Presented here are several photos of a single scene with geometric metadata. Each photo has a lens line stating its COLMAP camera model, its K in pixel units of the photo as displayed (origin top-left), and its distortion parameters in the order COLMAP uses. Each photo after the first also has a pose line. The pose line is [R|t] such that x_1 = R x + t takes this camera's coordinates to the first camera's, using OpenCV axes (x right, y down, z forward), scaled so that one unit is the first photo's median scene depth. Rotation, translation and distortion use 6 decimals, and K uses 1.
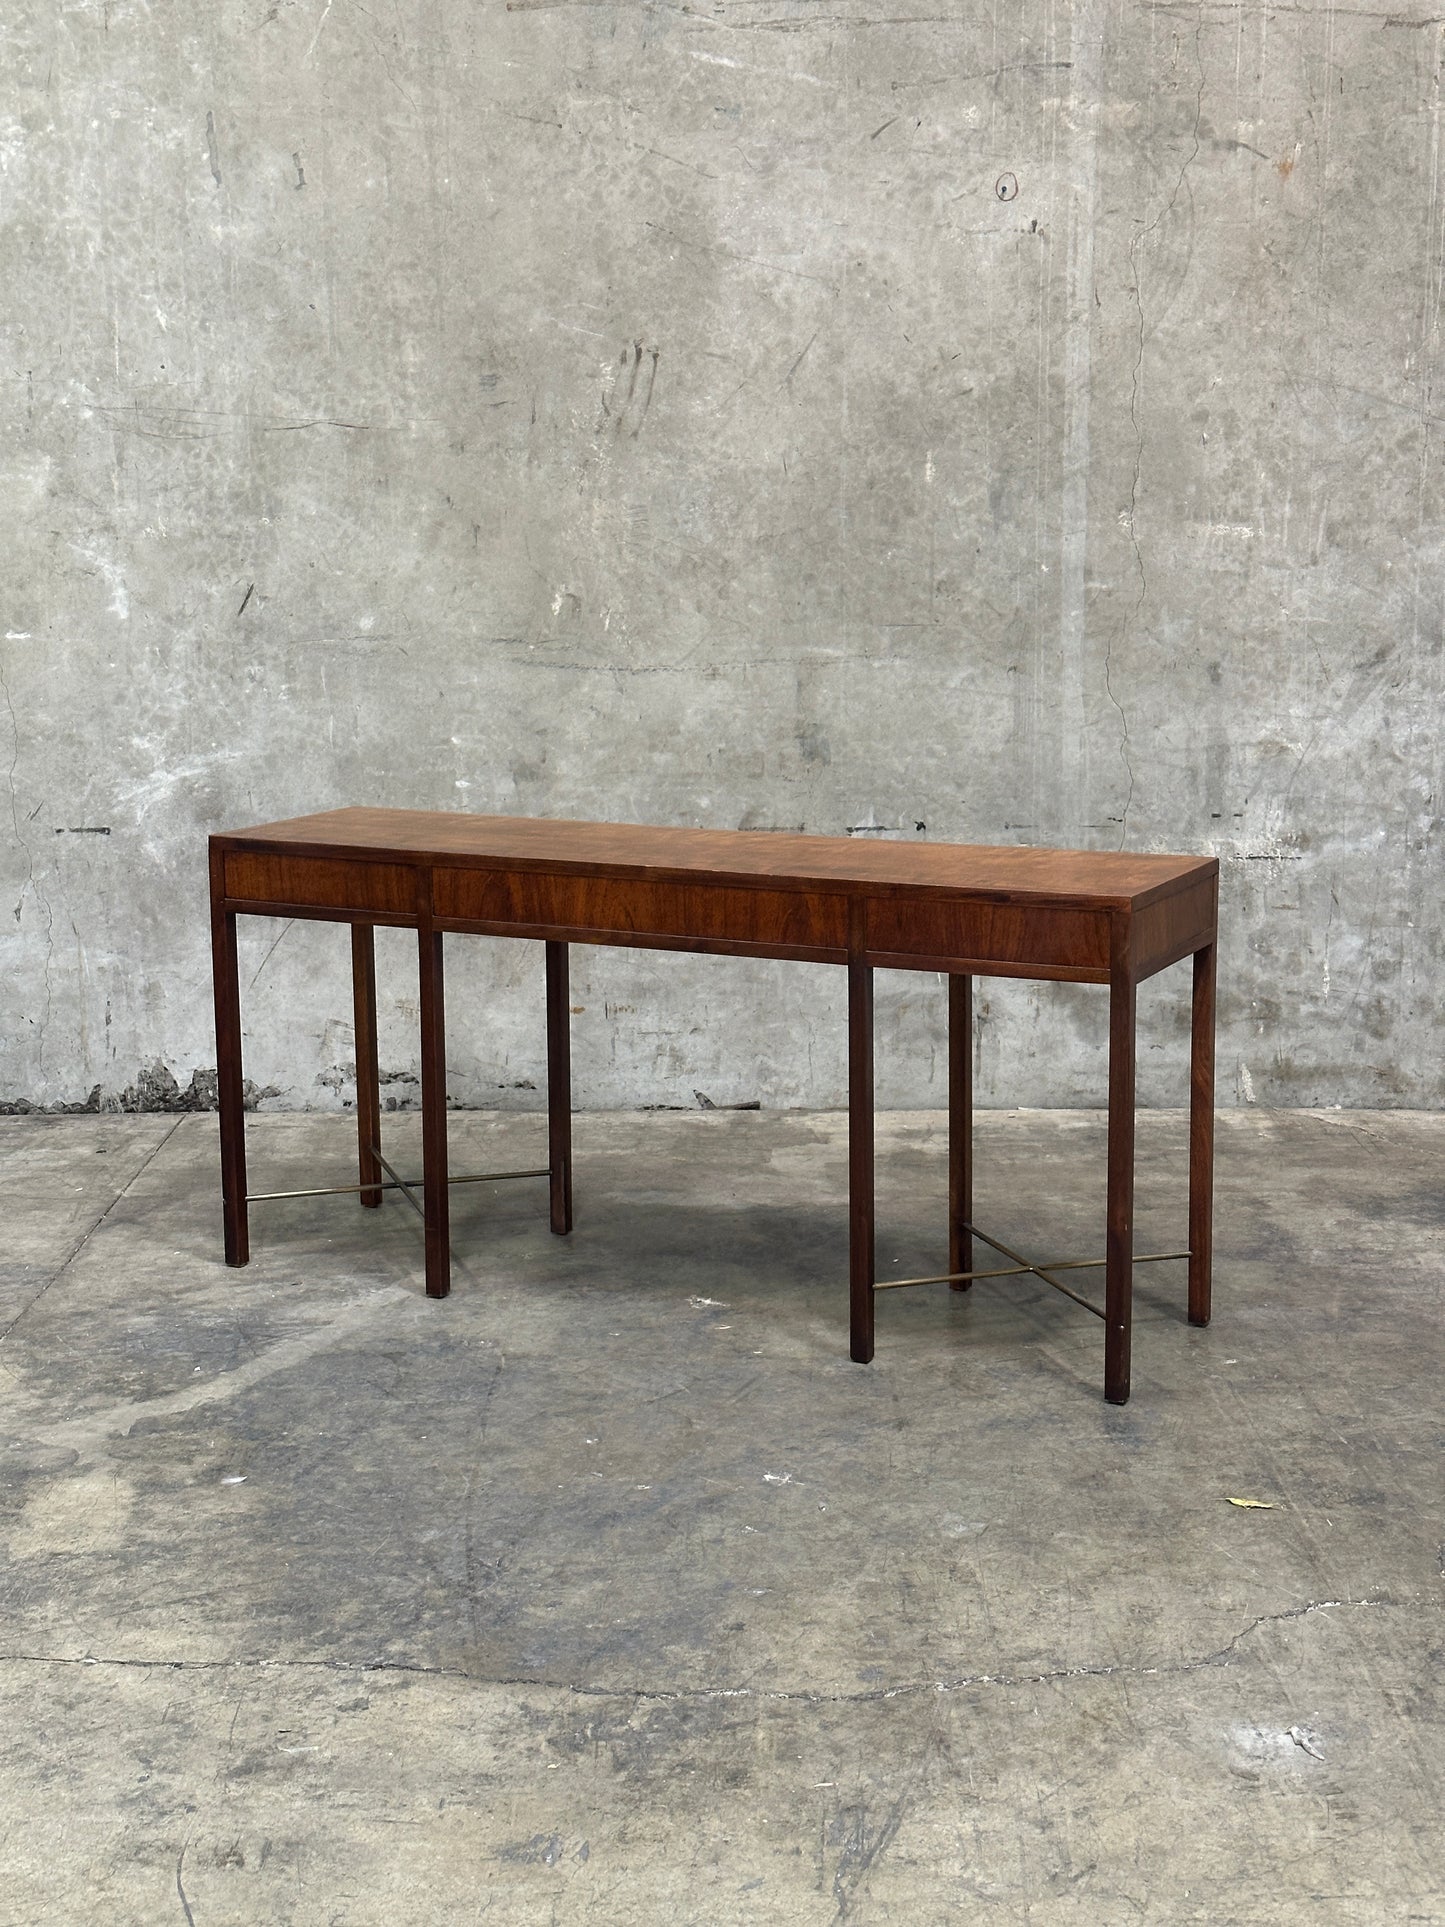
lens RADIAL K [[2724.3, 0, 724.6], [0, 2724.3, 953.1], [0, 0, 1]] dist [0.192535, -0.358055]
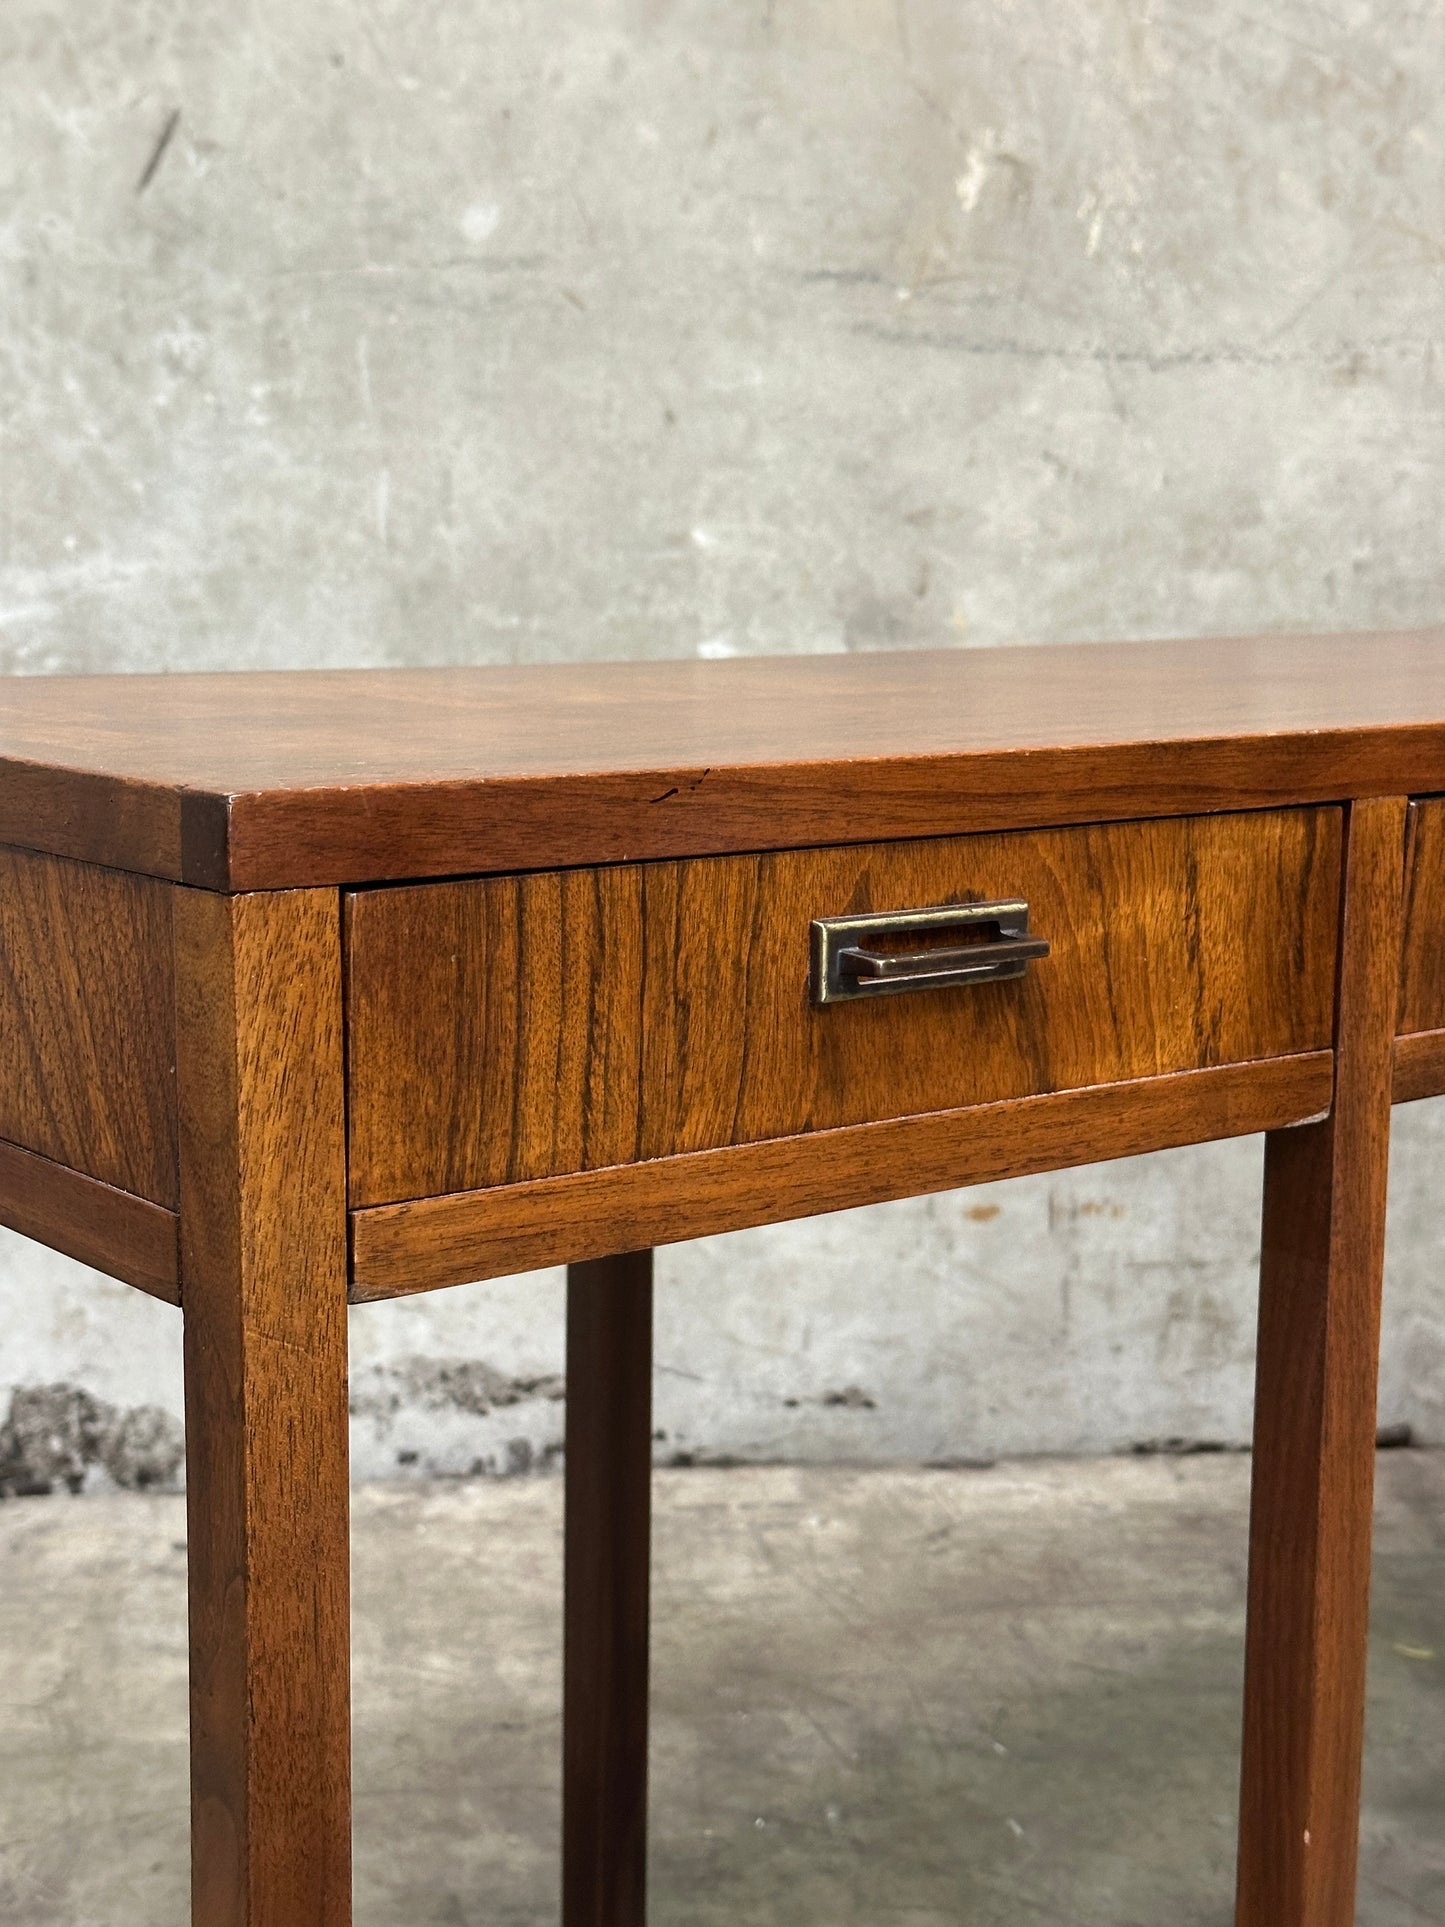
lens RADIAL K [[2728.6, 0, 746.4], [0, 2728.6, 960.5], [0, 0, 1]] dist [0.196266, -0.463087]
pose [[0.991576, -0.009744, 0.129162, -0.144789], [0.011434, 0.999858, -0.012353, -0.012314], [-0.129023, 0.013725, 0.991547, 0.615076]]
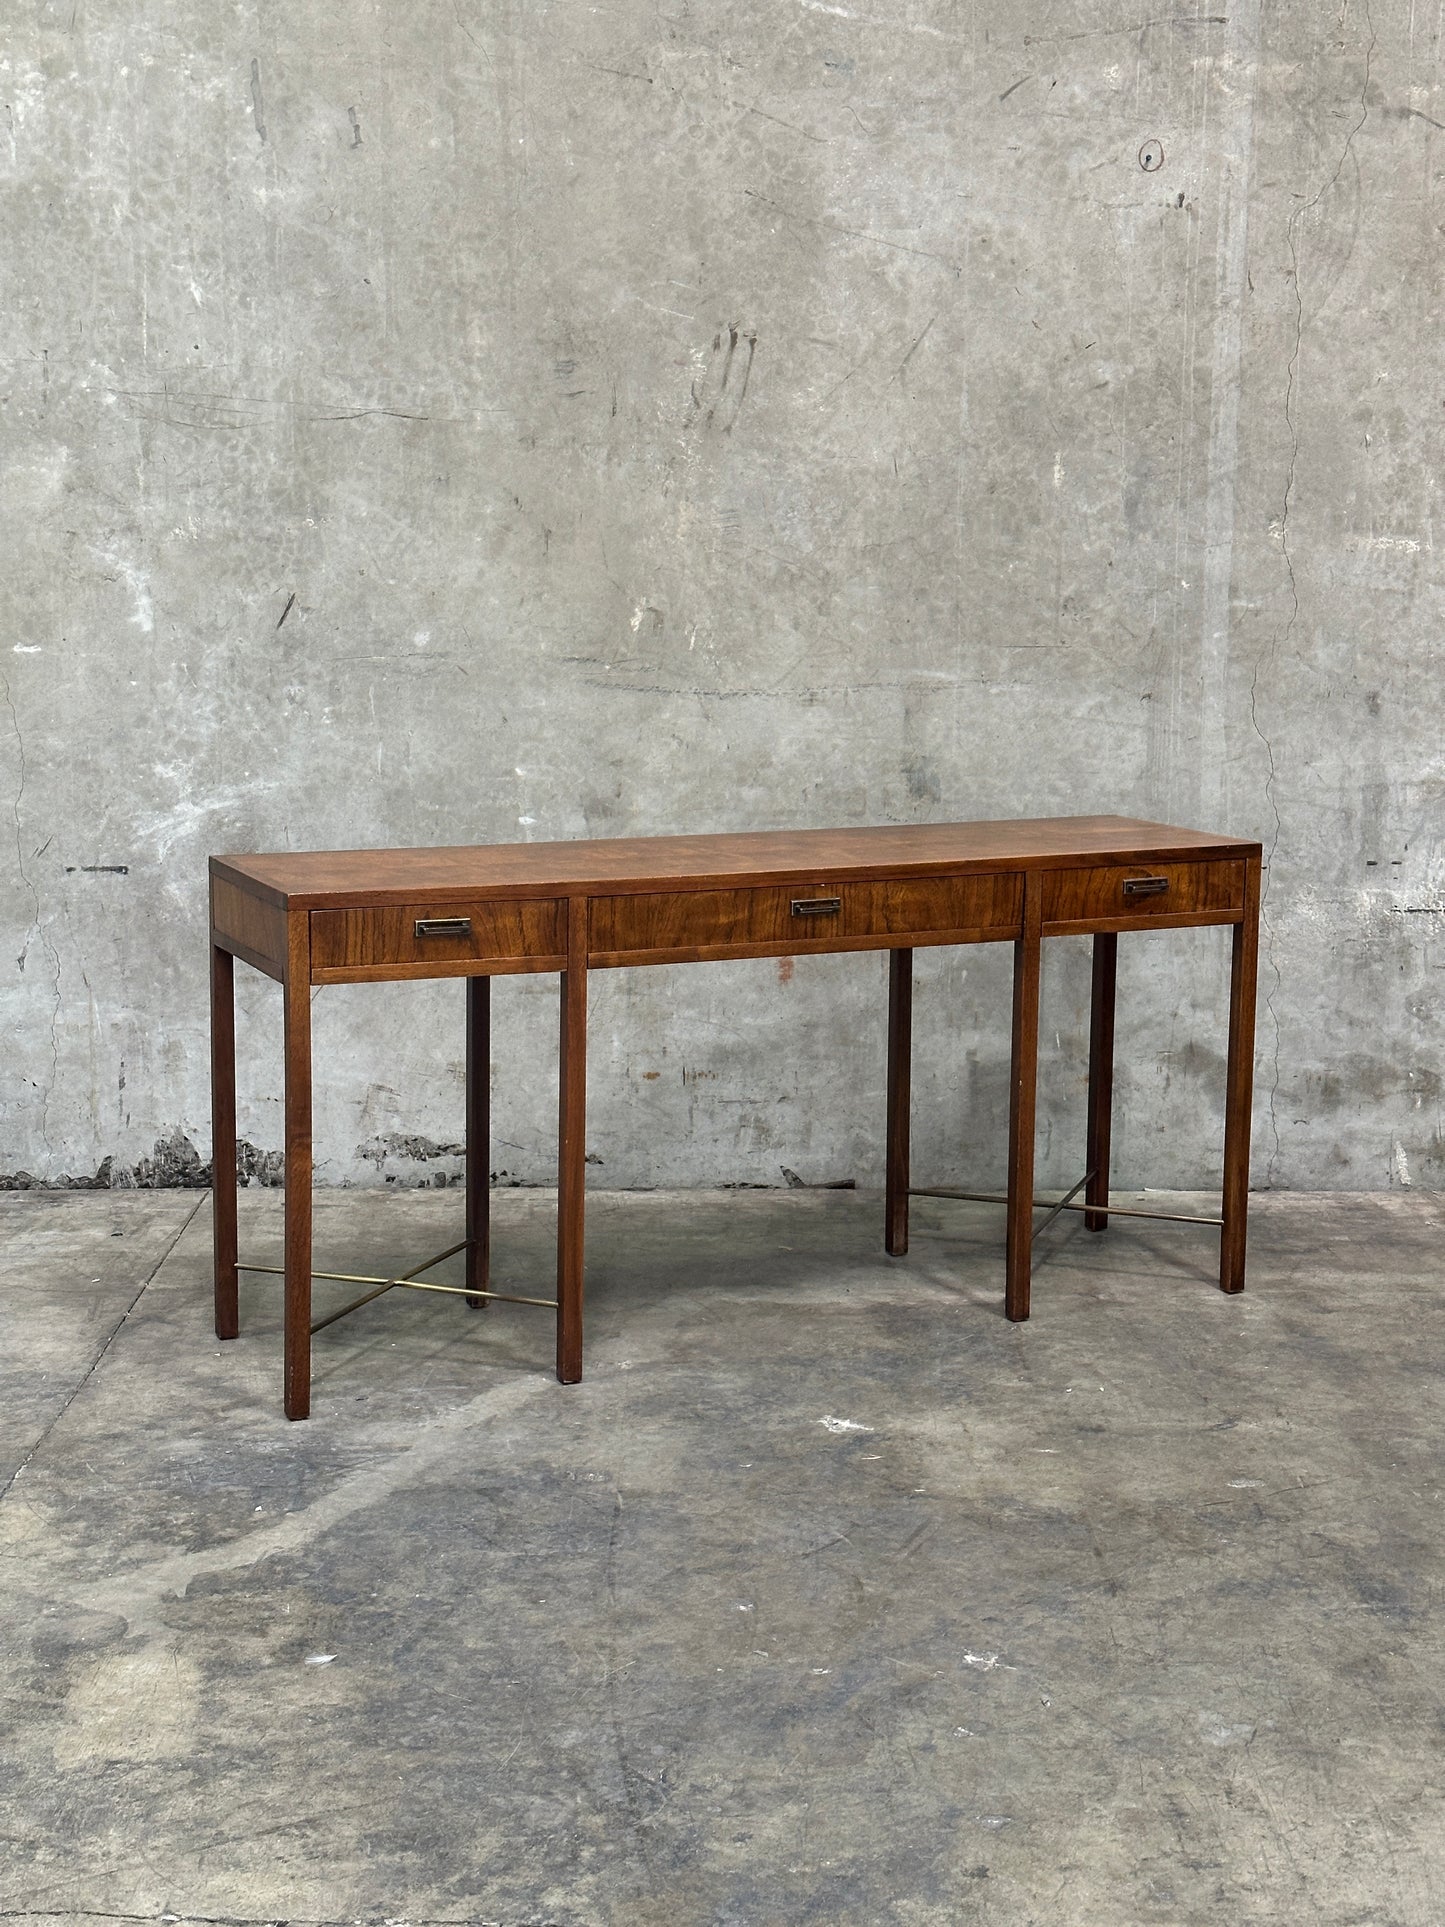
lens RADIAL K [[2711.2, 0, 726.4], [0, 2711.2, 955.1], [0, 0, 1]] dist [0.205469, -0.446976]
pose [[0.999691, 0.008135, 0.023501, -0.051933], [-0.007740, 0.999828, -0.016852, -0.003682], [-0.023634, 0.016665, 0.999582, 0.116068]]
